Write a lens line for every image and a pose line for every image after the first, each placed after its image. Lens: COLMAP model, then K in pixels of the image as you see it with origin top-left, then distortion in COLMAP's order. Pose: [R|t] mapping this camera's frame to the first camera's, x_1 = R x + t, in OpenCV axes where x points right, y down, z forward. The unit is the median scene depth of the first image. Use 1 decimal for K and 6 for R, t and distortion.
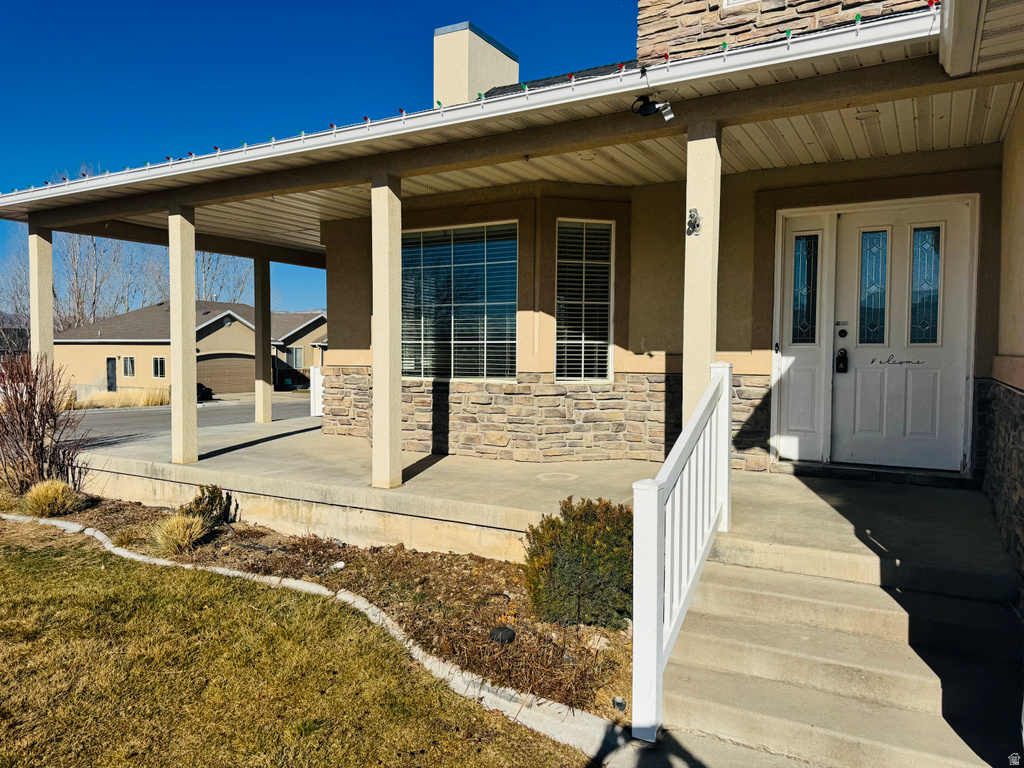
lens RADIAL K [[715.5, 0, 507.3], [0, 715.5, 383.9], [0, 0, 1]] dist [0.140062, -0.215950]
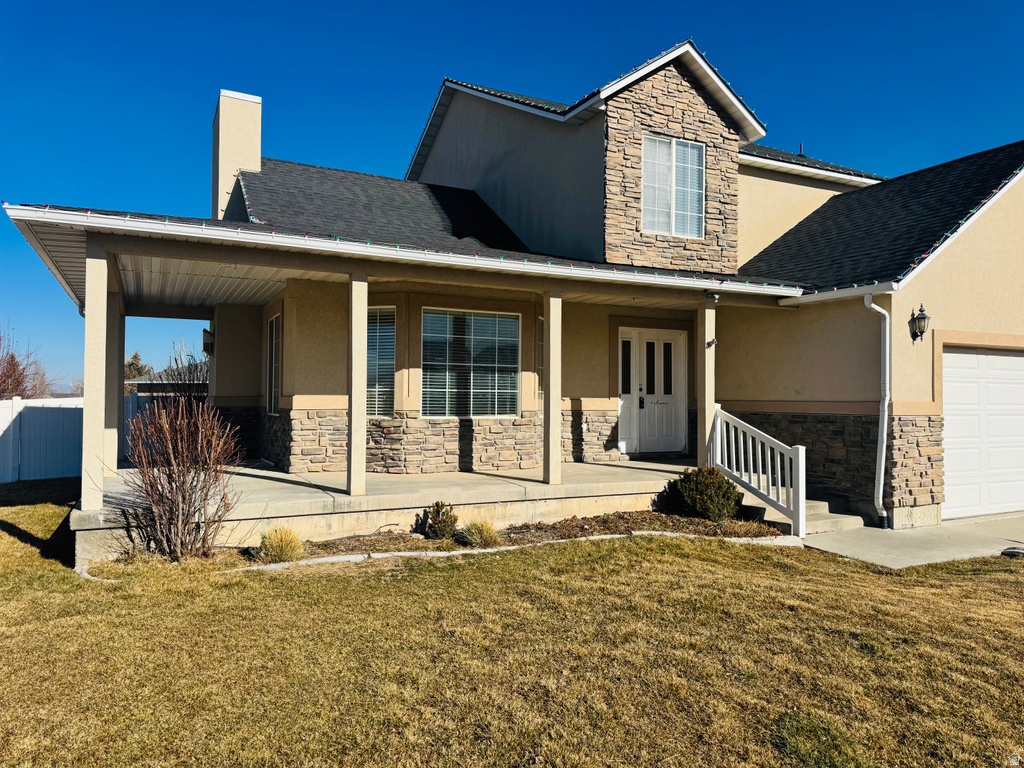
lens RADIAL K [[715.5, 0, 507.3], [0, 715.5, 383.9], [0, 0, 1]] dist [0.140062, -0.215950]
pose [[0.549270, 0.016774, 0.835476, -1.277278], [0.032399, 0.998619, -0.041350, -0.011587], [-0.835016, 0.049781, 0.547968, 0.176318]]
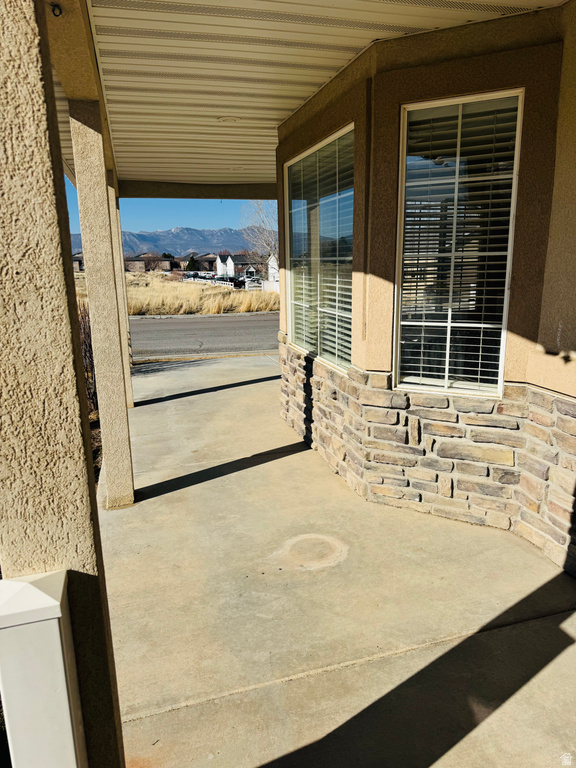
lens RADIAL K [[538.5, 0, 287.0], [0, 538.5, 379.3], [0, 0, 1]] dist [0.078746, -0.103202]
pose [[0.719190, 0.132470, -0.682068, 0.316605], [-0.009434, 0.983428, 0.181052, -0.092315], [0.694749, -0.123776, 0.708522, 0.585270]]
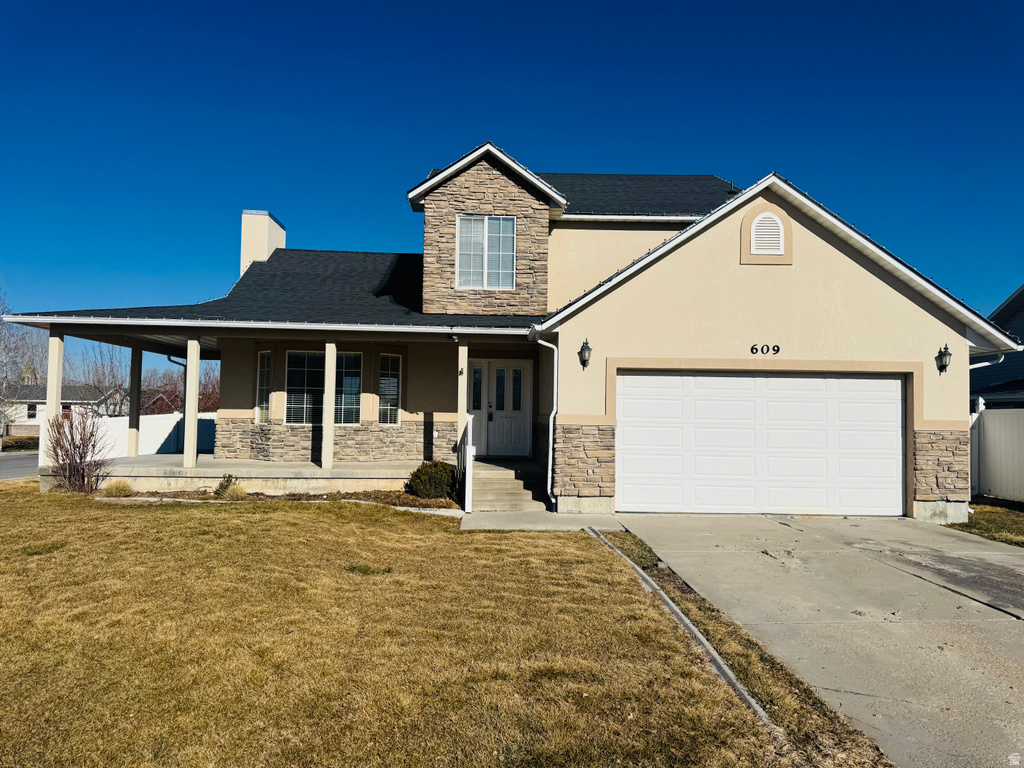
lens RADIAL K [[715.5, 0, 507.3], [0, 715.5, 383.9], [0, 0, 1]] dist [0.140062, -0.215950]
pose [[0.846192, 0.033574, 0.531819, -0.772948], [0.011874, 0.996577, -0.081807, 0.055729], [-0.532745, 0.075539, 0.842898, -1.087519]]
